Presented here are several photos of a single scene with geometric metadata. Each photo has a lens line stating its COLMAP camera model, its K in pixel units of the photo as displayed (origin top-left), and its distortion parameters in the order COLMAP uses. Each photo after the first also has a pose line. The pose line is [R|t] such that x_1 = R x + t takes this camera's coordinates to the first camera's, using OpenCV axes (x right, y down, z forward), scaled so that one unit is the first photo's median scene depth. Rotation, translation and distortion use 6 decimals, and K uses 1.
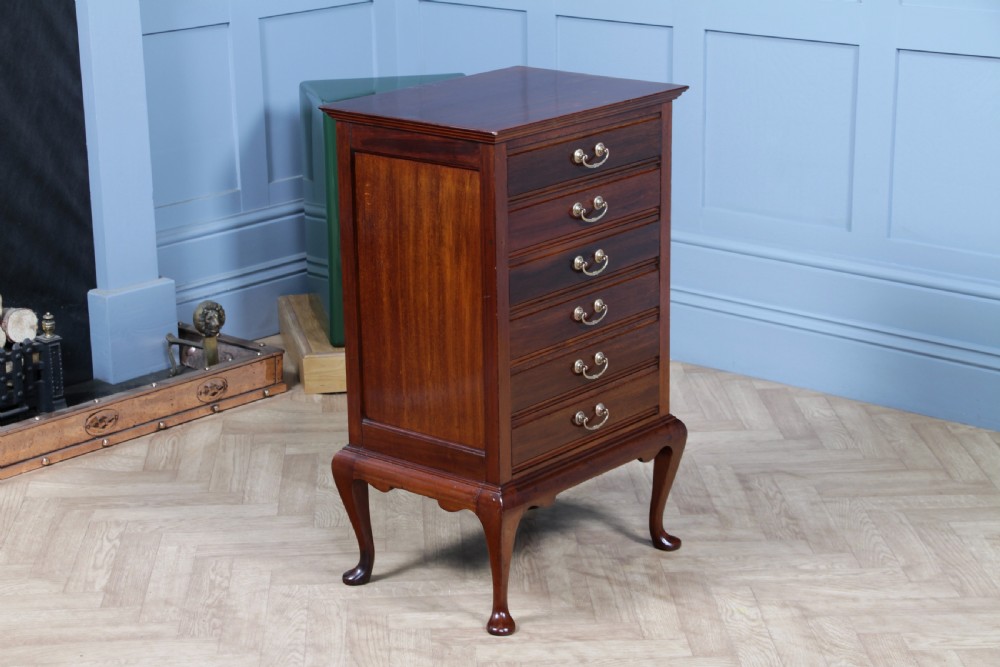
lens RADIAL K [[2138.7, 0, 496.3], [0, 2138.7, 332.7], [0, 0, 1]] dist [0.301519, 0.000000]
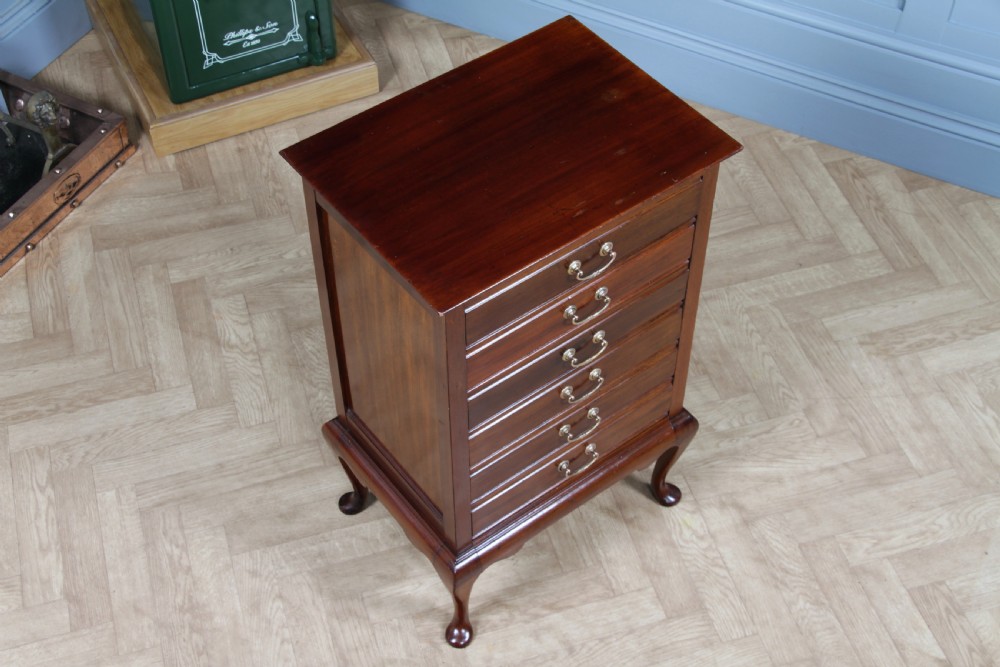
lens RADIAL K [[1412.9, 0, 497.2], [0, 1412.9, 344.7], [0, 0, 1]] dist [0.077306, 0.000000]
pose [[0.970560, -0.171305, 0.169316, -0.071911], [0.051162, 0.833550, 0.550070, -0.295271], [-0.235363, -0.525214, 0.817774, 0.432400]]
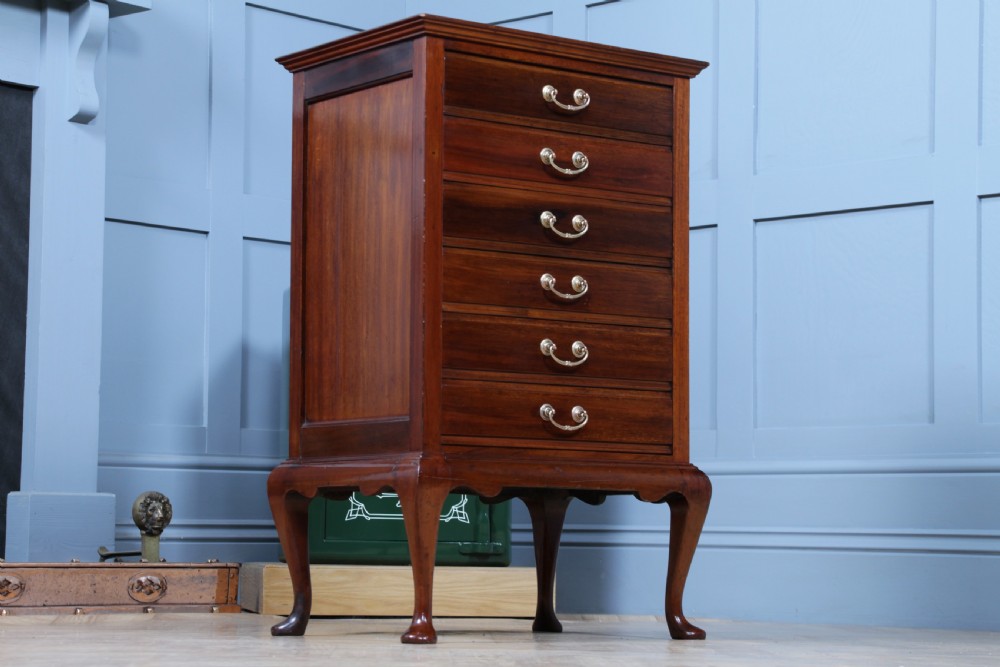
lens RADIAL K [[2380.5, 0, 500.0], [0, 2380.5, 337.7], [0, 0, 1]] dist [0.345753, 0.000000]
pose [[0.999460, 0.022107, -0.024330, 0.022568], [-0.029389, 0.932499, -0.359976, 0.293135], [0.014730, 0.360496, 0.932644, 0.142052]]
